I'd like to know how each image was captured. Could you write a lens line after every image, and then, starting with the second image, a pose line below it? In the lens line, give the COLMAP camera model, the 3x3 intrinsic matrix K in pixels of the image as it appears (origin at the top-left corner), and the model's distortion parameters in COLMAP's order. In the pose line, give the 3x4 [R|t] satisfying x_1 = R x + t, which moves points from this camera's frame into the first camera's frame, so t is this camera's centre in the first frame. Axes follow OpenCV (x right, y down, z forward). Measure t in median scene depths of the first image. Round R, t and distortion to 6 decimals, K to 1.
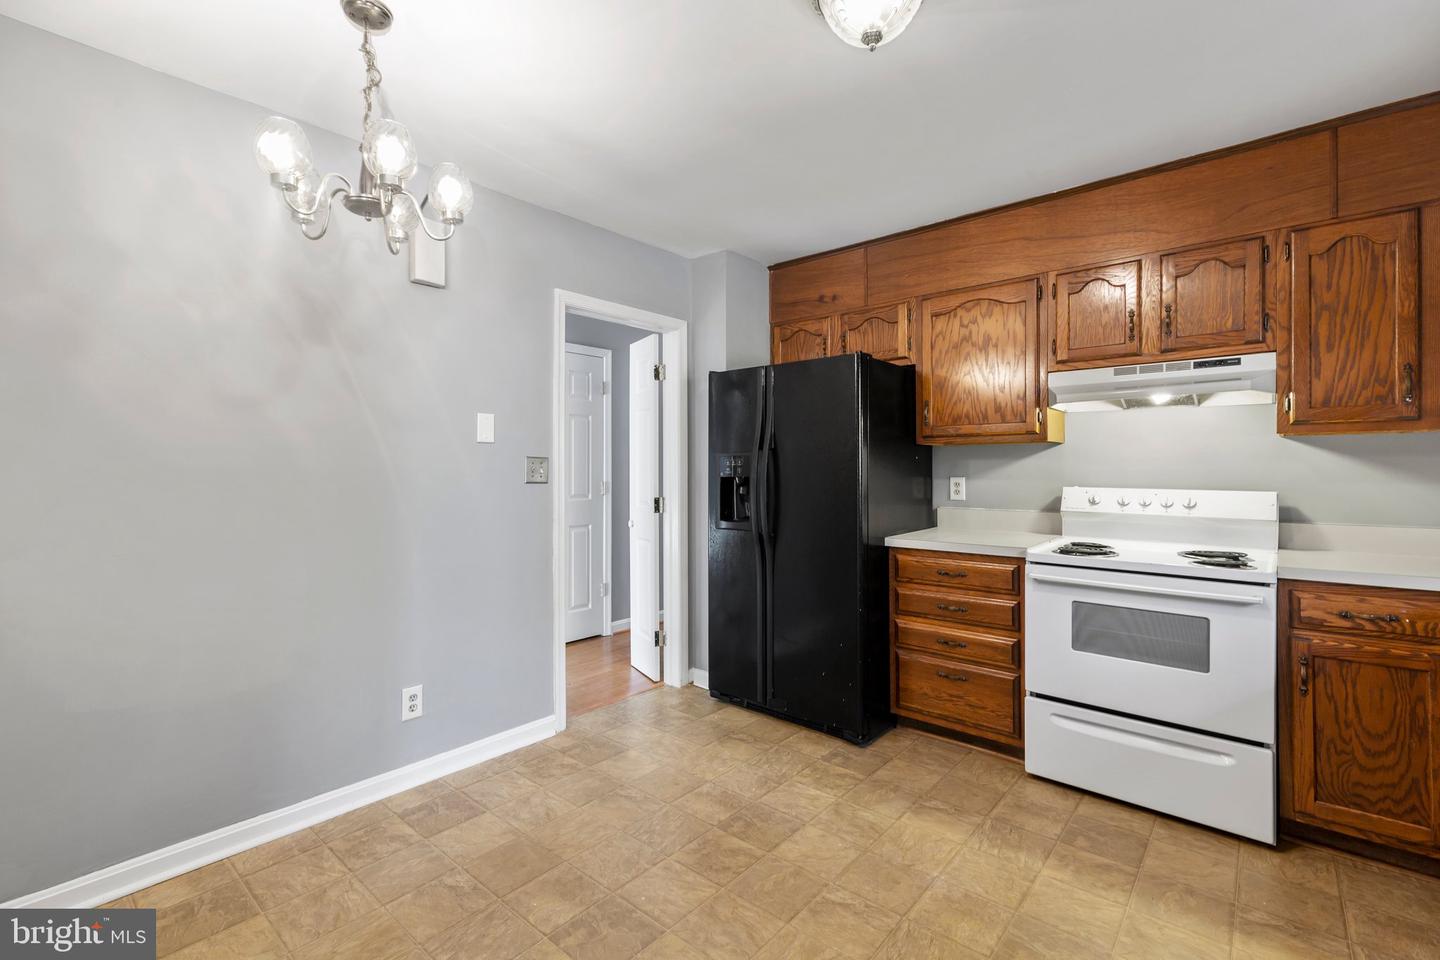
lens RADIAL K [[638.9, 0, 717.0], [0, 638.9, 478.5], [0, 0, 1]] dist [0.002563, -0.000564]
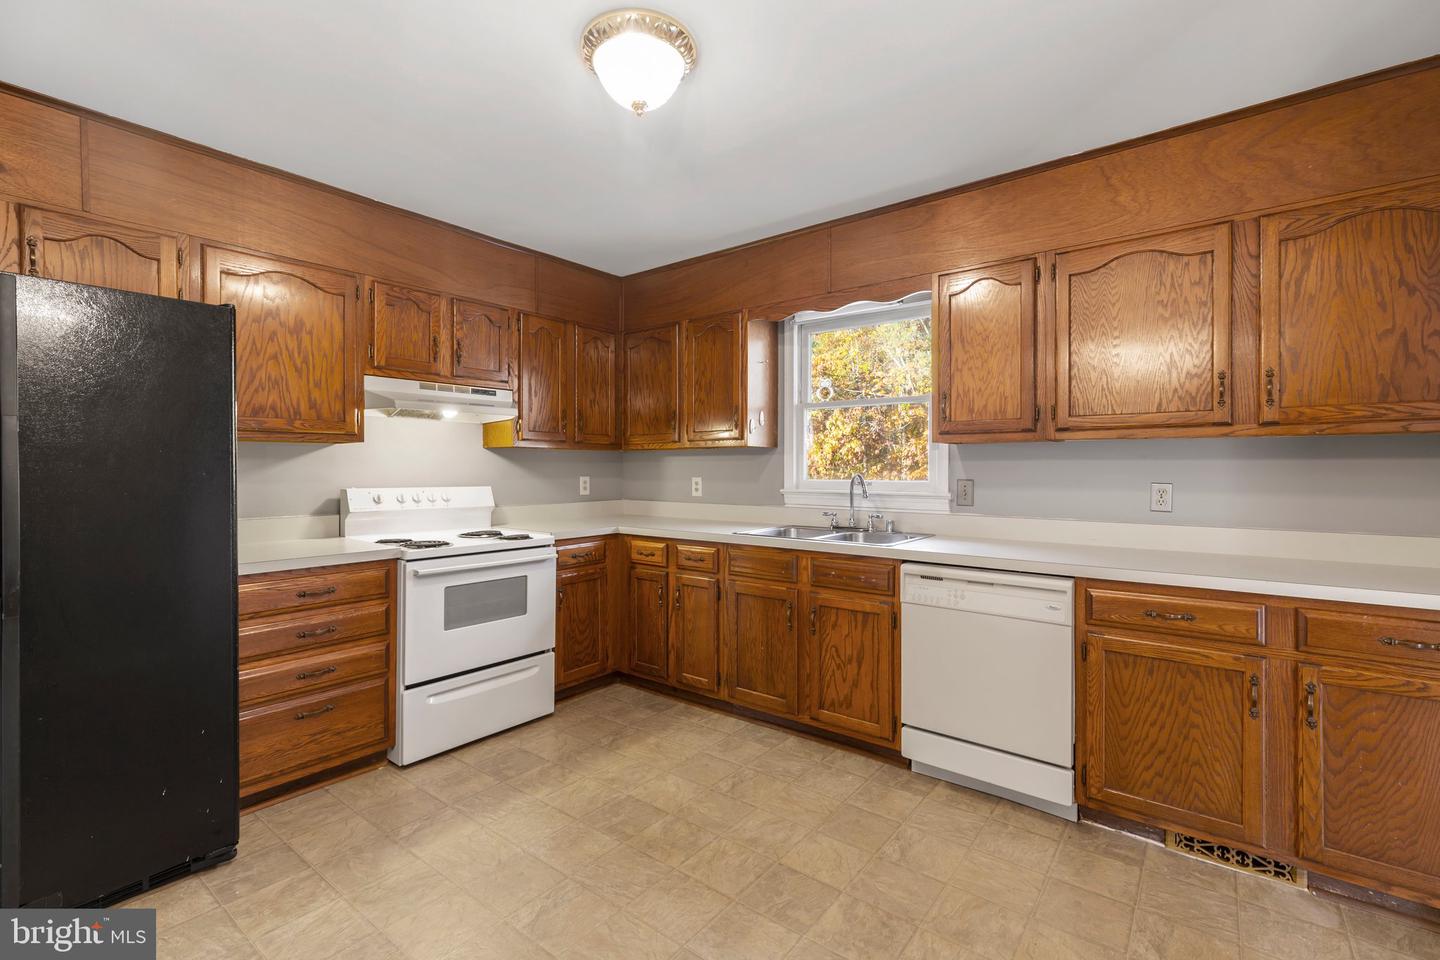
lens RADIAL K [[638.9, 0, 721.0], [0, 638.9, 468.7], [0, 0, 1]] dist [0.002563, -0.000564]
pose [[-0.050161, -0.002491, 0.998738, -0.554487], [0.012575, 0.999916, 0.003126, -0.014955], [-0.998662, 0.012716, -0.050126, 0.524236]]
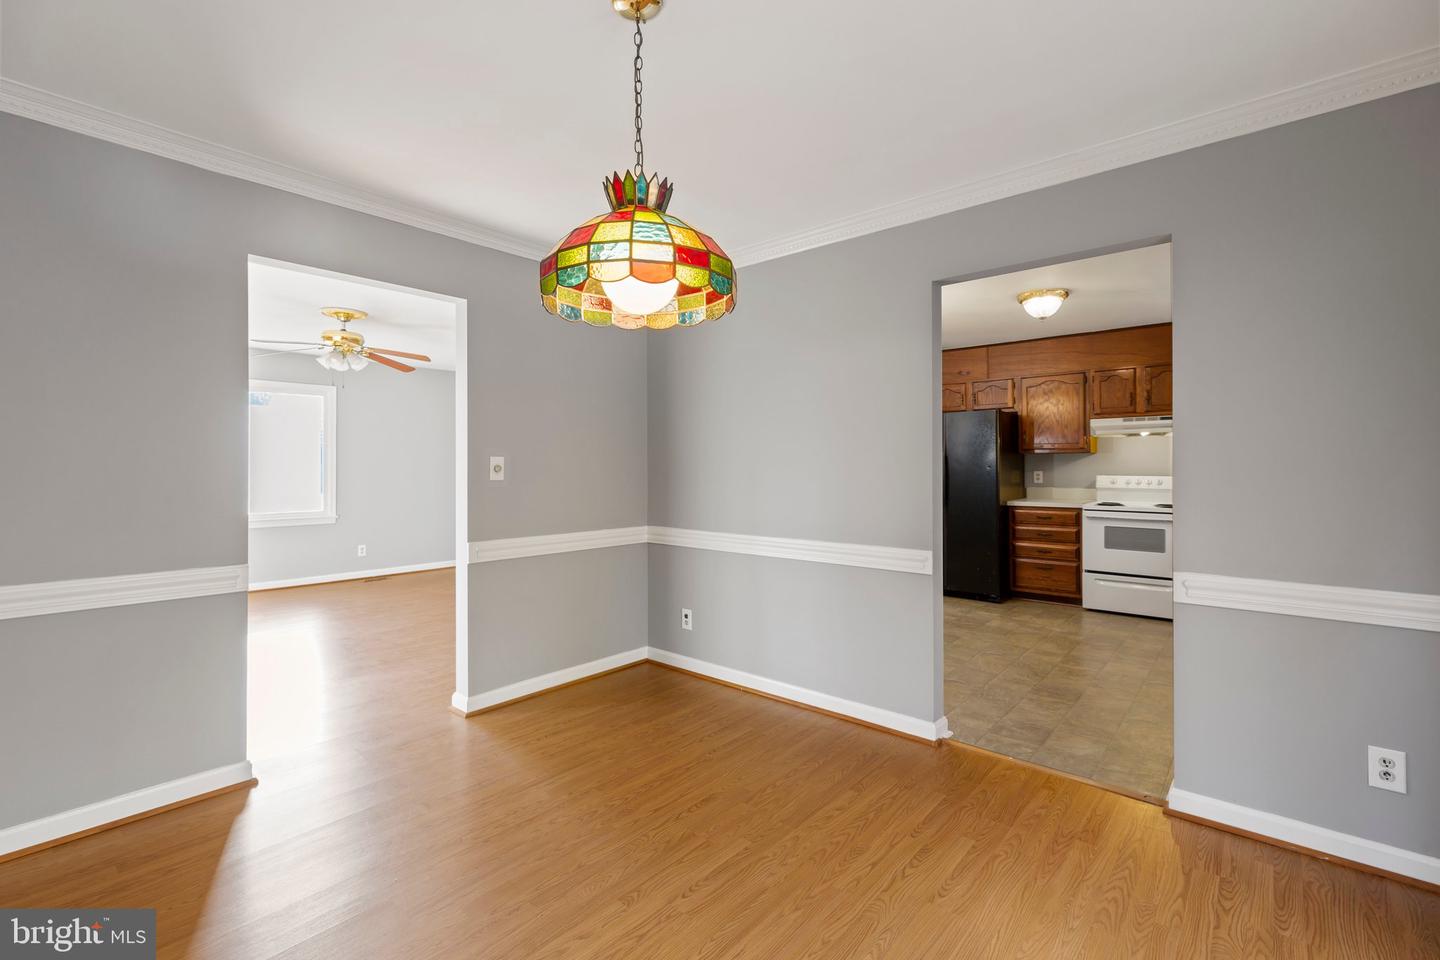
lens RADIAL K [[638.9, 0, 716.2], [0, 638.9, 474.5], [0, 0, 1]] dist [0.002563, -0.000564]
pose [[0.999993, -0.003589, -0.001094, -0.722612], [0.003582, 0.999976, -0.005906, 0.020587], [0.001115, 0.005902, 0.999982, -1.114702]]
